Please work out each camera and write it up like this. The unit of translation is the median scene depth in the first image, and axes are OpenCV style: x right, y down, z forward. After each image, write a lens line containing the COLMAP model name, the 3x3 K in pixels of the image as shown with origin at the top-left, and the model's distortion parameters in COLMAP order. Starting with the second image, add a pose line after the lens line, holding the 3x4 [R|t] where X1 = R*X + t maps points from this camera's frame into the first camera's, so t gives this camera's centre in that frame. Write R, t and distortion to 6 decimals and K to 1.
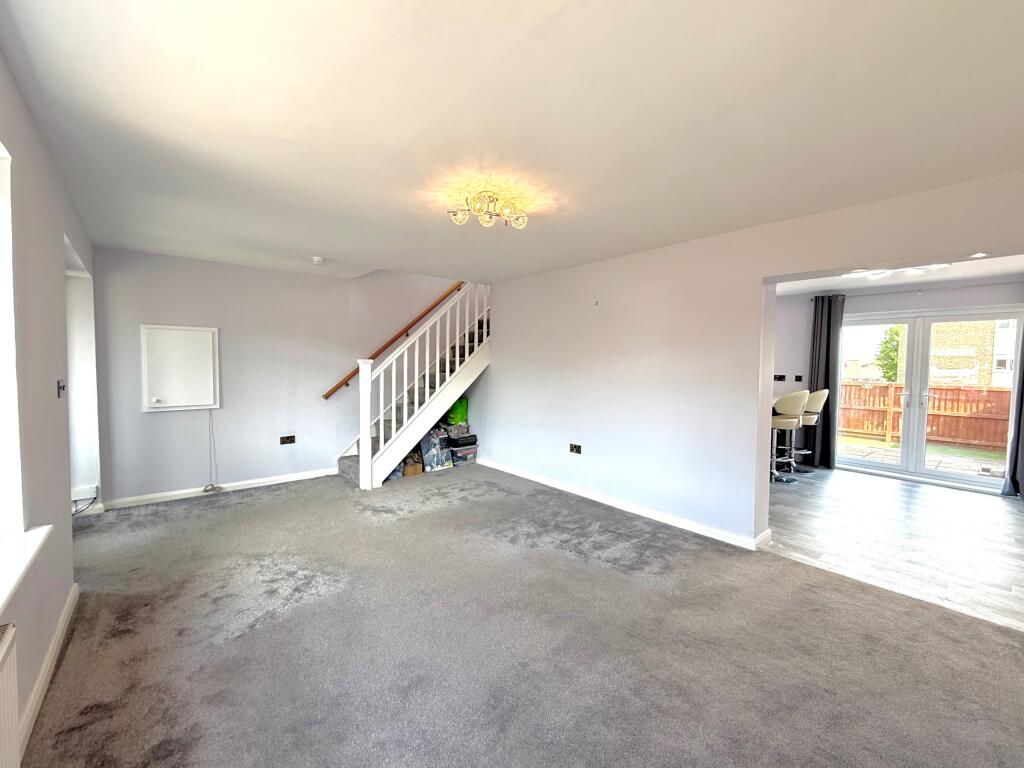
lens RADIAL K [[410.4, 0, 517.4], [0, 410.4, 385.2], [0, 0, 1]] dist [-0.002866, 0.000869]
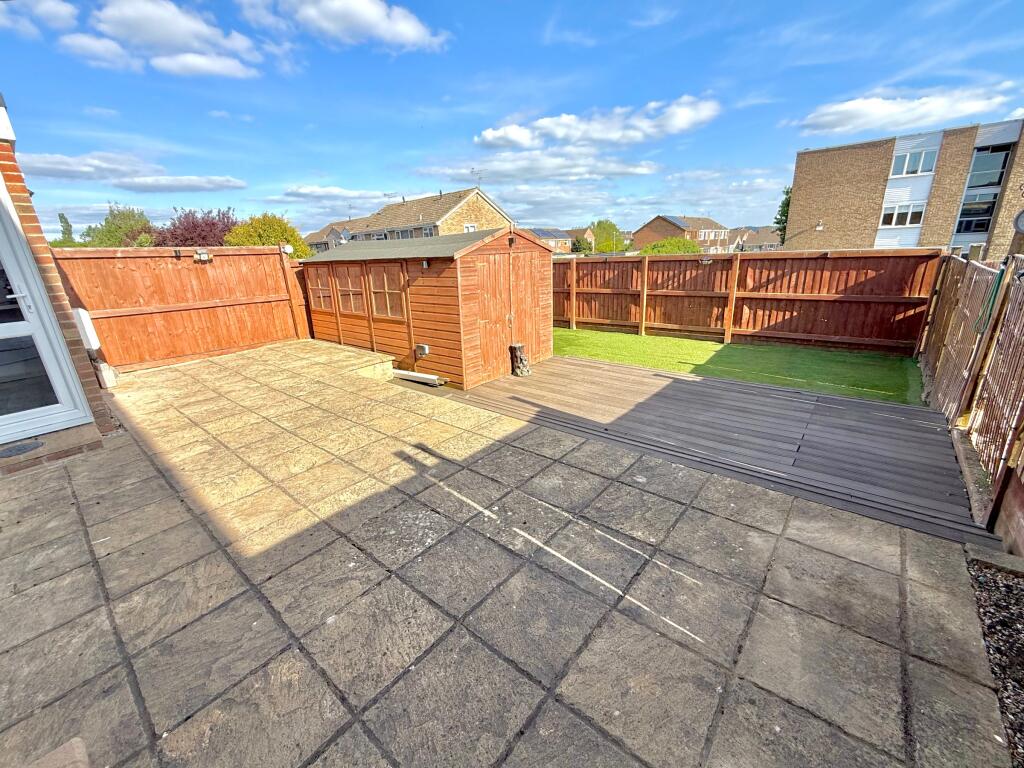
lens RADIAL K [[410.4, 0, 510.7], [0, 410.4, 381.3], [0, 0, 1]] dist [-0.002866, 0.000869]
pose [[0.986233, -0.108450, 0.124832, 0.490089], [0.073044, 0.962973, 0.259512, -0.004806], [-0.148354, -0.246821, 0.957638, 0.409267]]
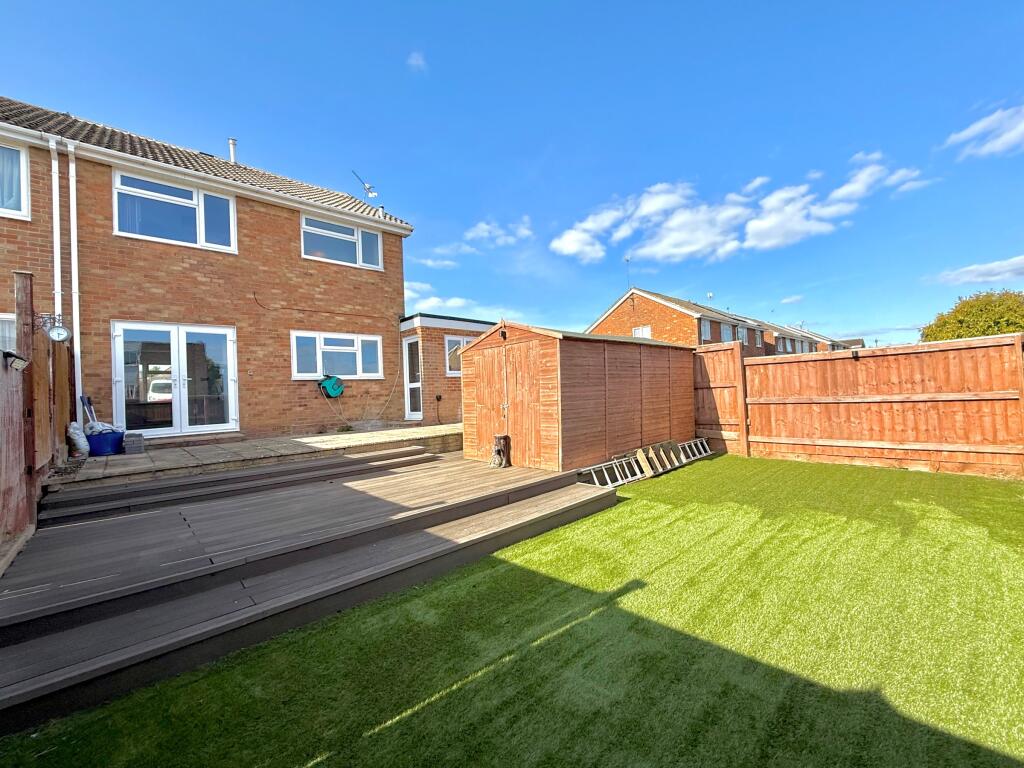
lens RADIAL K [[410.4, 0, 507.9], [0, 410.4, 381.5], [0, 0, 1]] dist [-0.002866, 0.000869]
pose [[0.055210, -0.044423, -0.997486, 1.581327], [-0.003417, 0.998996, -0.044680, 0.082698], [0.998469, 0.005875, 0.055003, 1.311137]]
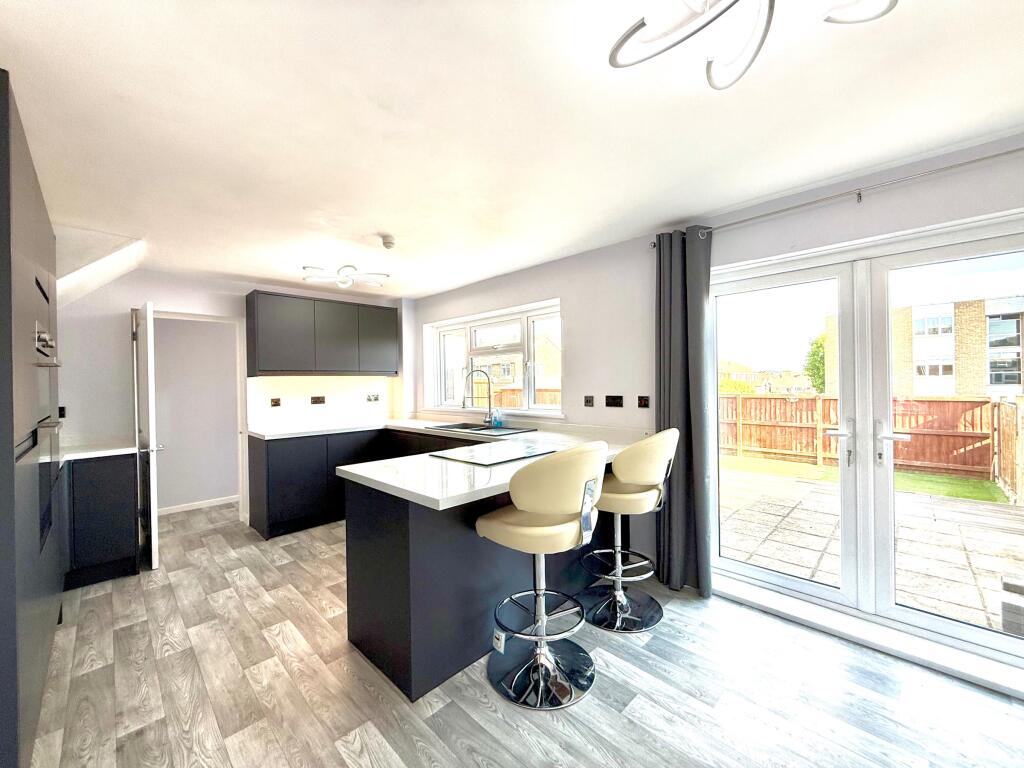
lens RADIAL K [[410.4, 0, 505.6], [0, 410.4, 386.1], [0, 0, 1]] dist [-0.002866, 0.000869]
pose [[0.995915, -0.029759, 0.085249, 0.215772], [0.033475, 0.998536, -0.042499, -0.009088], [-0.083860, 0.045179, 0.995453, 0.231178]]
